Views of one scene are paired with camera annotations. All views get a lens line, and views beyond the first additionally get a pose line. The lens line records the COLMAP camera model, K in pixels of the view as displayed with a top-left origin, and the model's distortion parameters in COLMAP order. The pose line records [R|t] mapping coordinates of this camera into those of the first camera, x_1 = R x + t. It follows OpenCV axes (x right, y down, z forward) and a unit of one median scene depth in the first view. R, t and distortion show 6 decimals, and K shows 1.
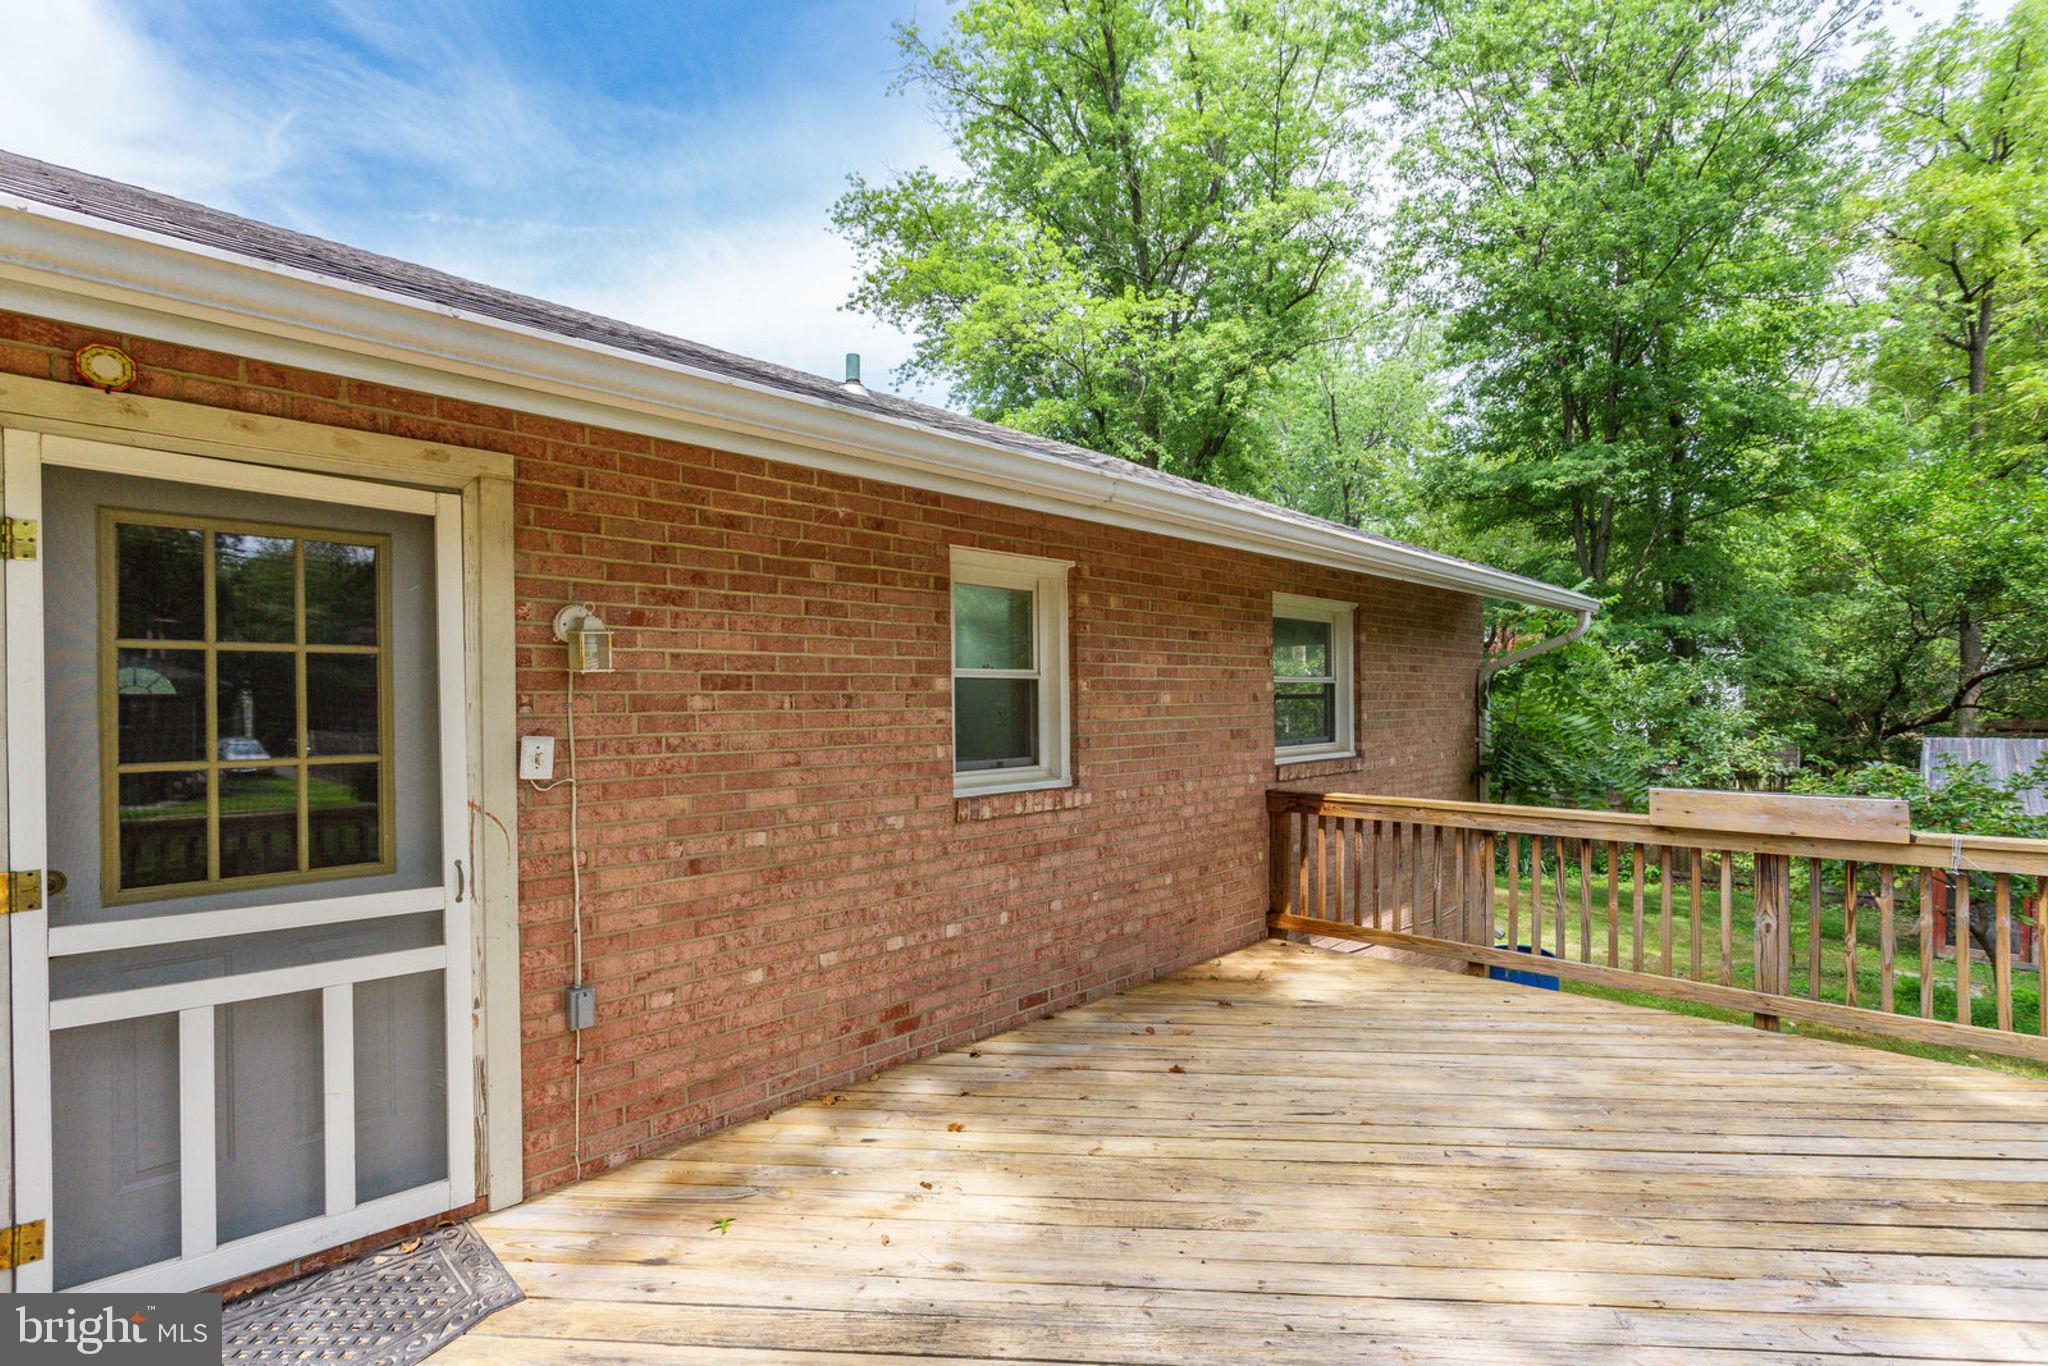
lens RADIAL K [[965.1, 0, 1016.3], [0, 965.1, 705.3], [0, 0, 1]] dist [0.001801, 0.000304]
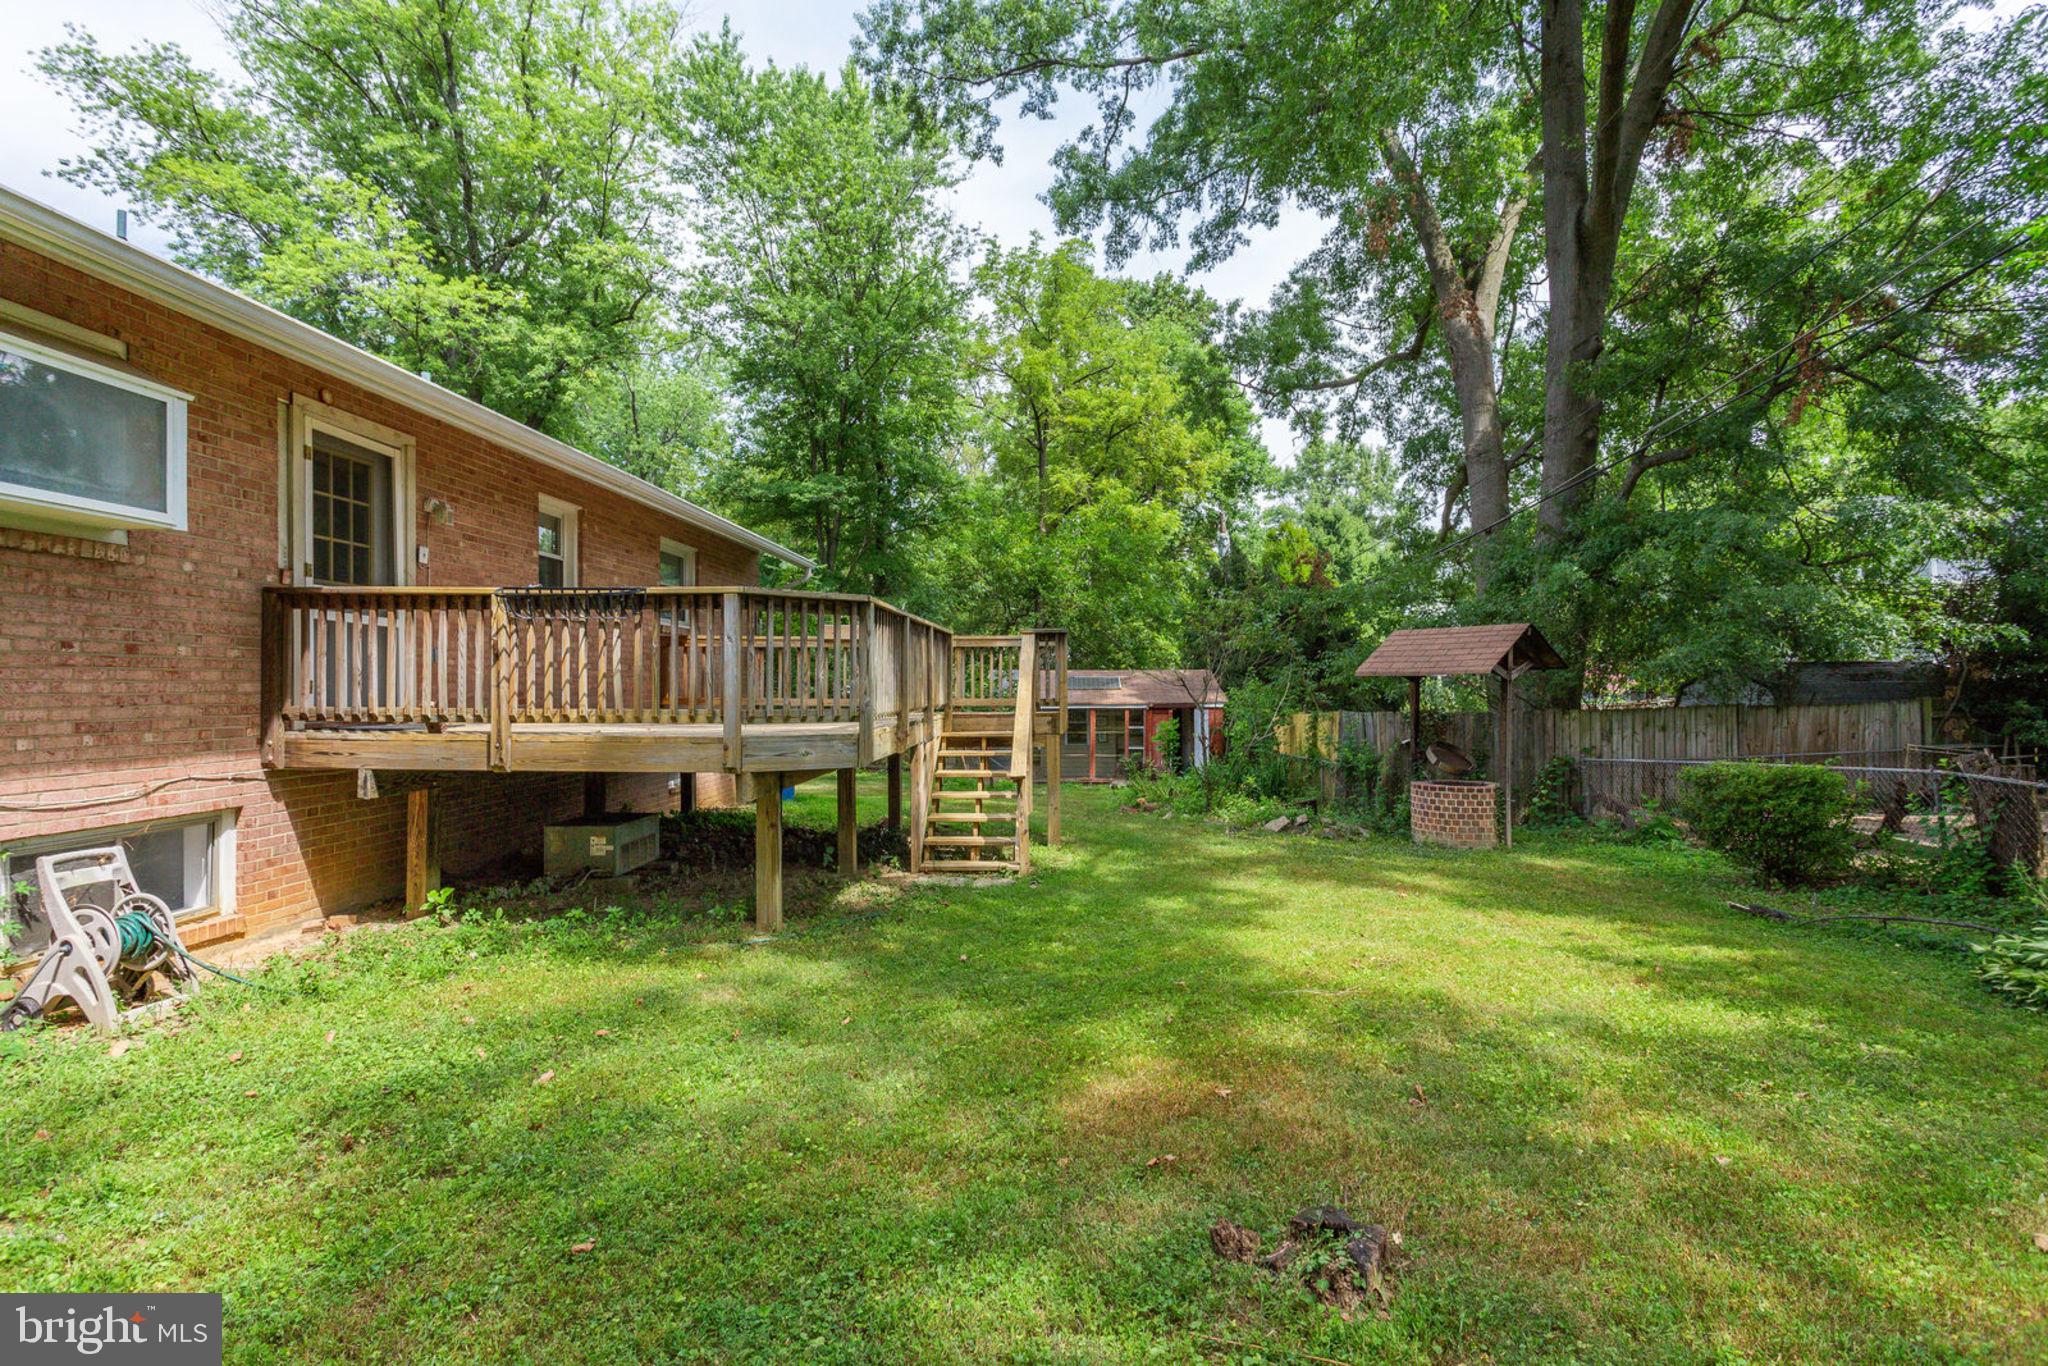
lens RADIAL K [[964.4, 0, 1017.8], [0, 964.4, 662.3], [0, 0, 1]] dist [0.000953, 0.000152]
pose [[0.752602, 0.024357, 0.658026, -0.144602], [-0.004250, 0.999475, -0.032134, 0.060908], [-0.658463, 0.021387, 0.752310, -0.289425]]
